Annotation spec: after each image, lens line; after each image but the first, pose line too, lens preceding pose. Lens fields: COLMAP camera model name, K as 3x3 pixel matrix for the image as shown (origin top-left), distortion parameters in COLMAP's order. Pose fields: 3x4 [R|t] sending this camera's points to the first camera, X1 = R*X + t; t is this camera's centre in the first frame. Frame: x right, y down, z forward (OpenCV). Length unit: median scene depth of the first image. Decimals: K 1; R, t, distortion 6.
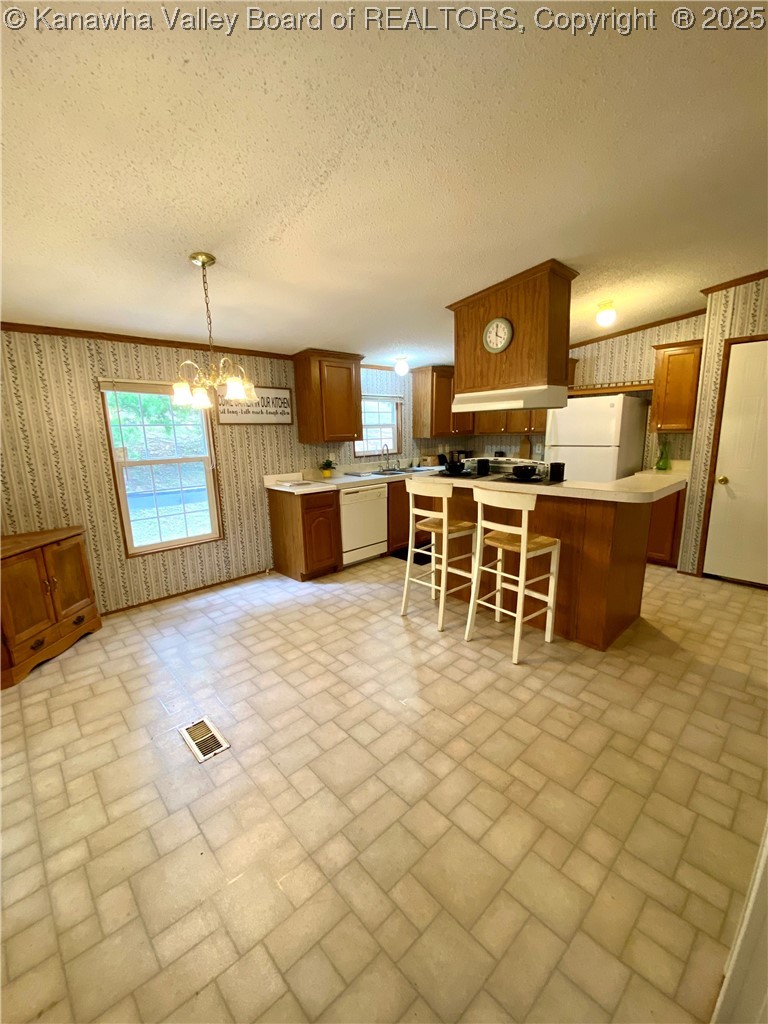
lens RADIAL K [[415.6, 0, 384.0], [0, 415.6, 512.0], [0, 0, 1]] dist [-0.000363, -0.000152]
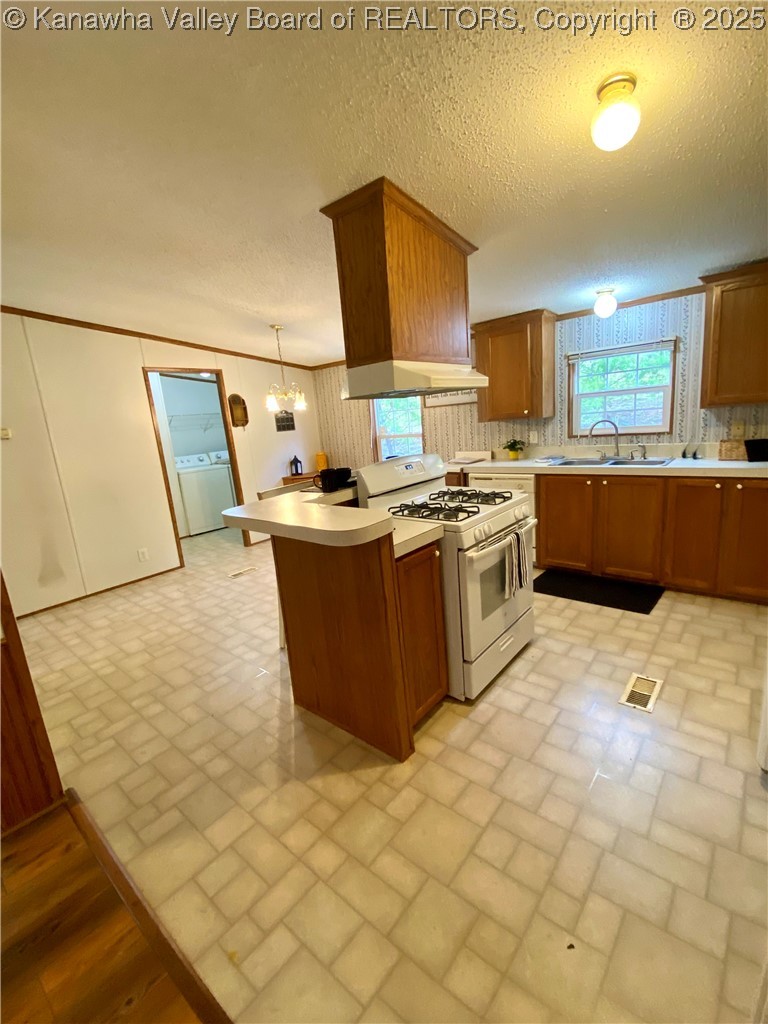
lens RADIAL K [[441.9, 0, 384.0], [0, 441.9, 512.0], [0, 0, 1]] dist [0.027719, 0.000092]
pose [[0.117433, 0.218446, -0.968757, 1.304602], [-0.120906, 0.971395, 0.204385, -0.226068], [0.985693, 0.093127, 0.140485, 1.006852]]
